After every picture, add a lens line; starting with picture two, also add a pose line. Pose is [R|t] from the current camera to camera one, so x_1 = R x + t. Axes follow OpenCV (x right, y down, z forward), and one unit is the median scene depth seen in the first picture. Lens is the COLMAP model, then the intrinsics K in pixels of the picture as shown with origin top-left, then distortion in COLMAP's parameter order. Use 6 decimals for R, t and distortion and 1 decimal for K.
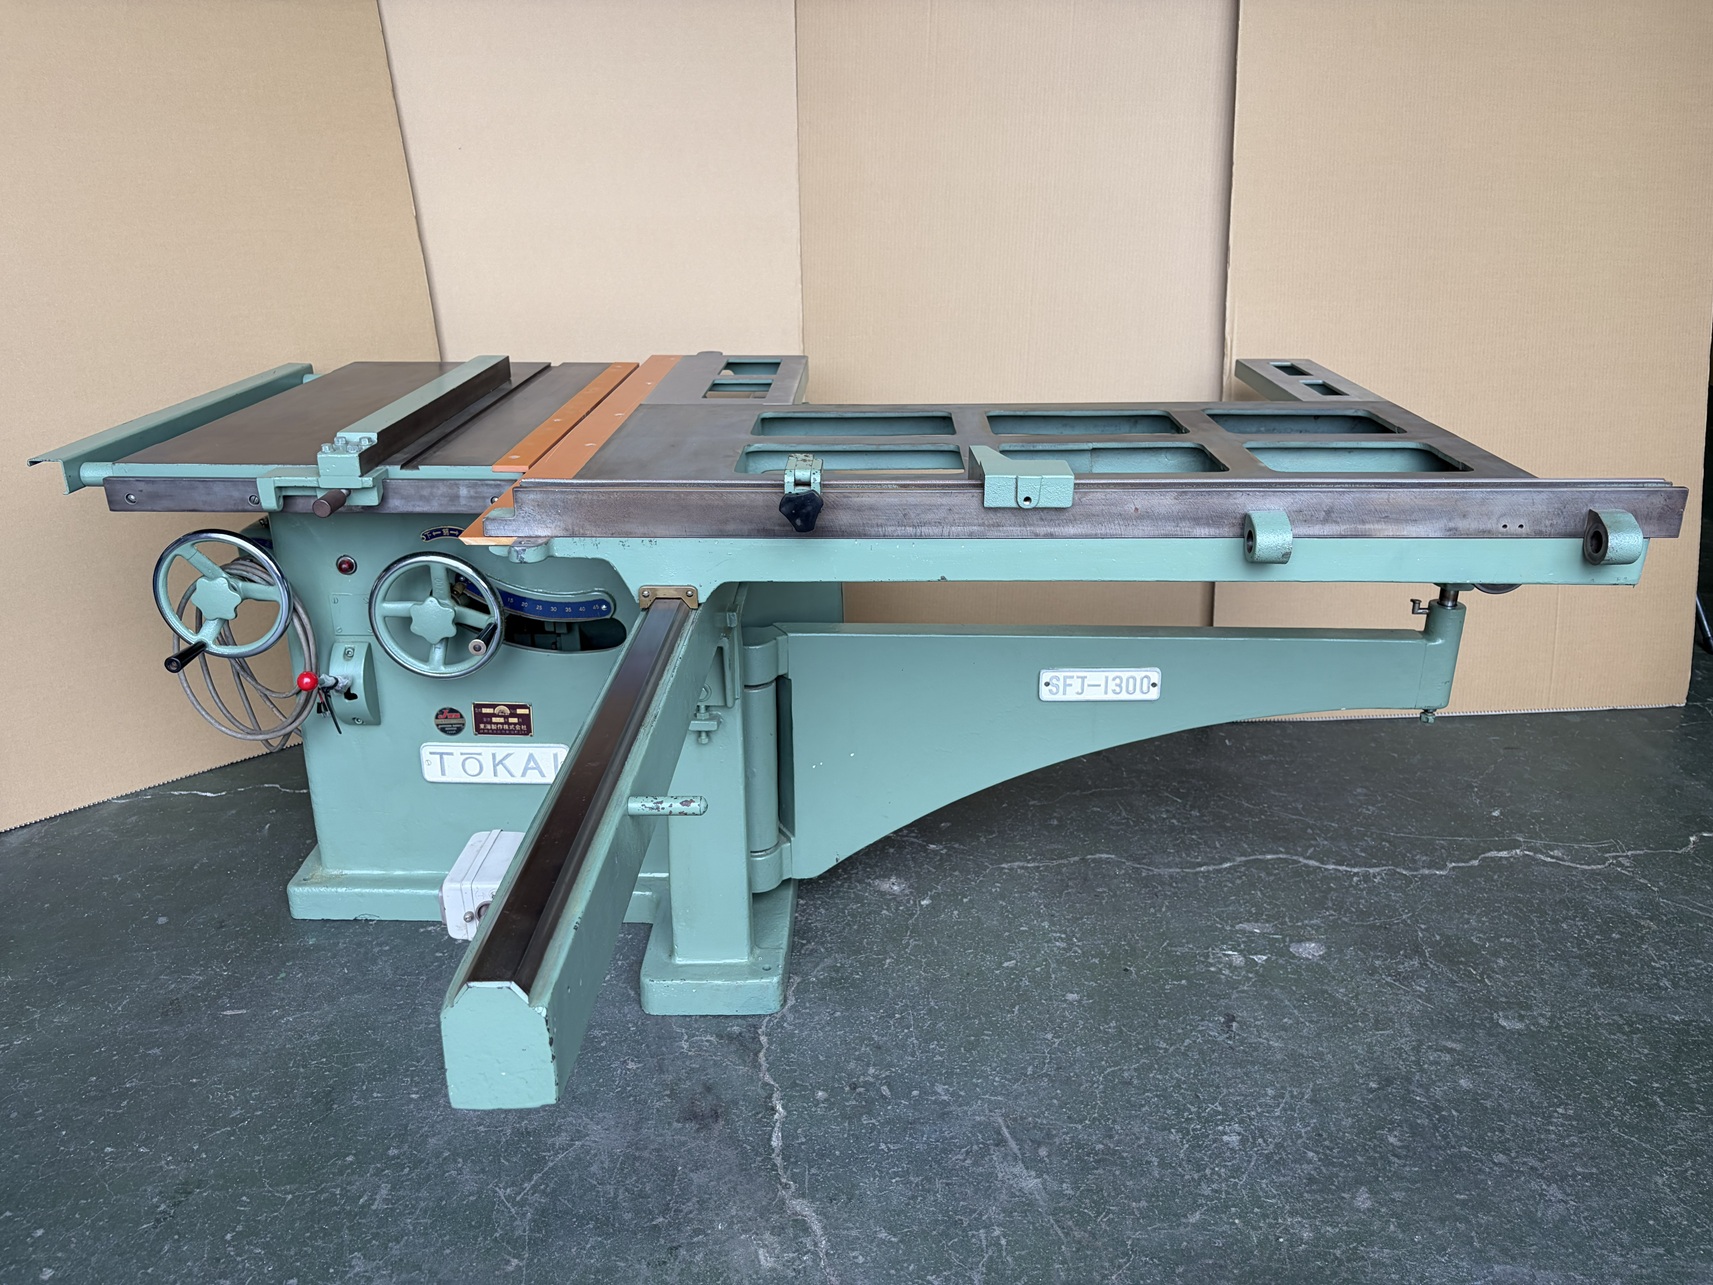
lens RADIAL K [[1316.3, 0, 848.0], [0, 1316.3, 626.6], [0, 0, 1]] dist [0.046908, -0.048917]
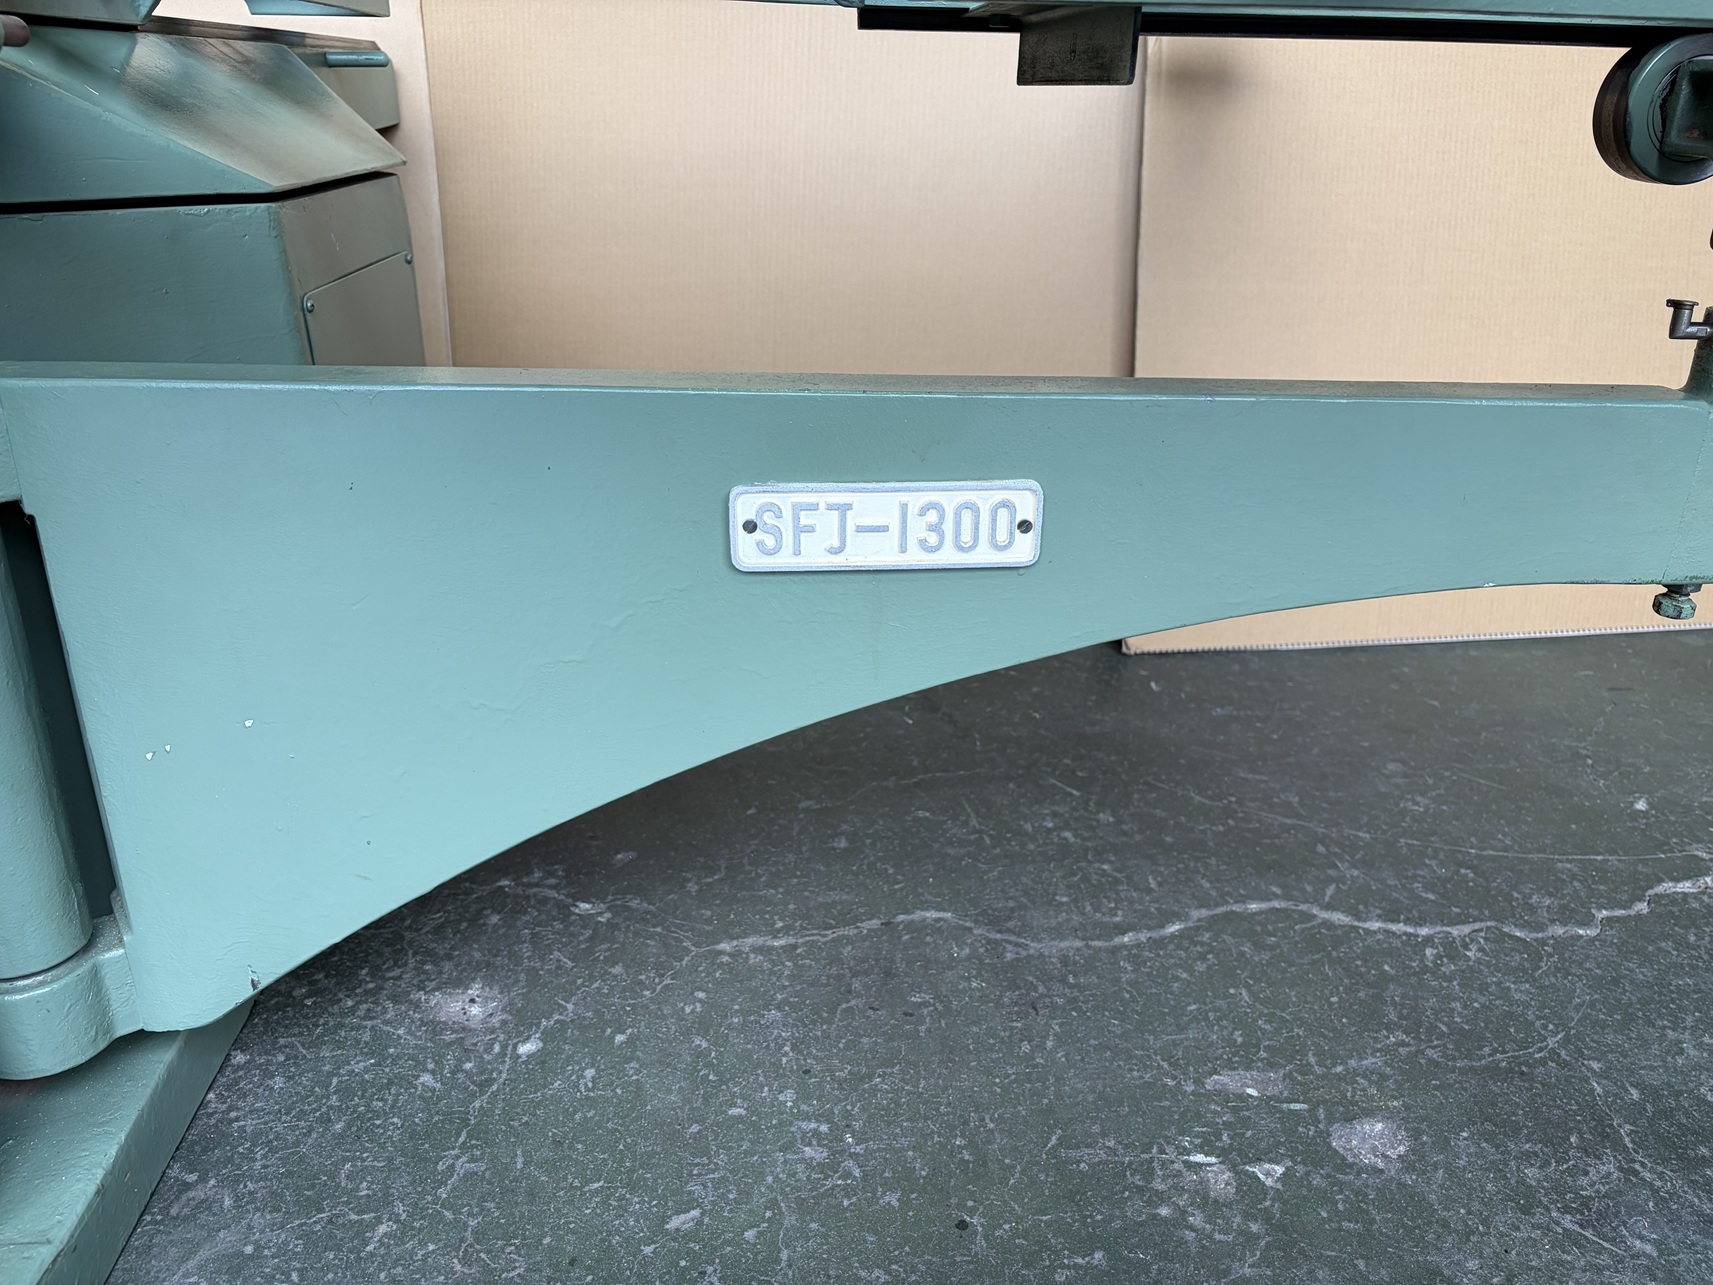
lens RADIAL K [[1316.3, 0, 849.5], [0, 1316.3, 639.8], [0, 0, 1]] dist [0.046908, -0.048917]
pose [[0.996063, -0.012384, 0.087782, 0.137602], [0.009039, 0.999222, 0.038395, 0.058160], [-0.088189, -0.037451, 0.995400, 0.582733]]
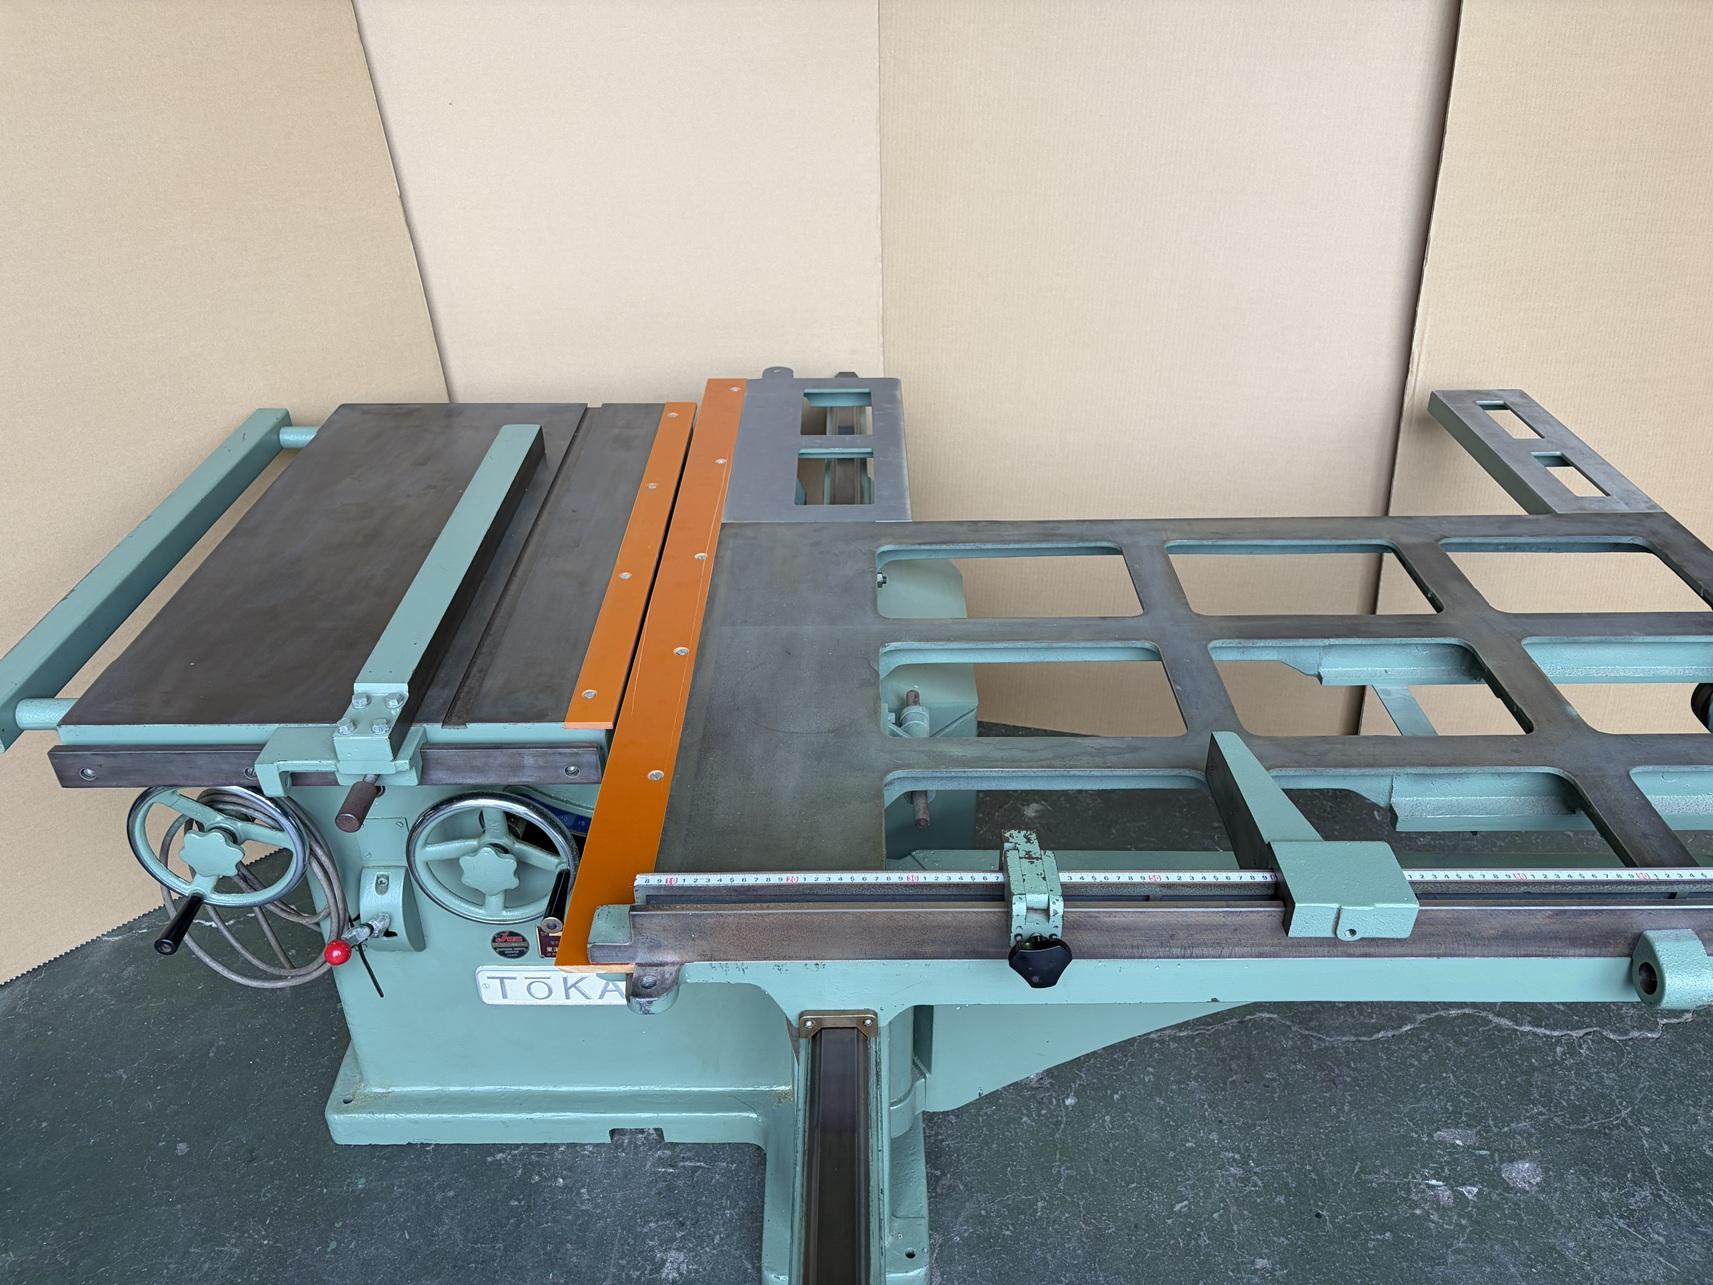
lens RADIAL K [[1316.3, 0, 852.1], [0, 1316.3, 636.3], [0, 0, 1]] dist [0.046908, -0.048917]
pose [[0.999742, -0.013526, 0.018248, -0.101228], [0.009685, 0.980514, 0.196212, -0.275660], [-0.020546, -0.195984, 0.980392, 0.227969]]
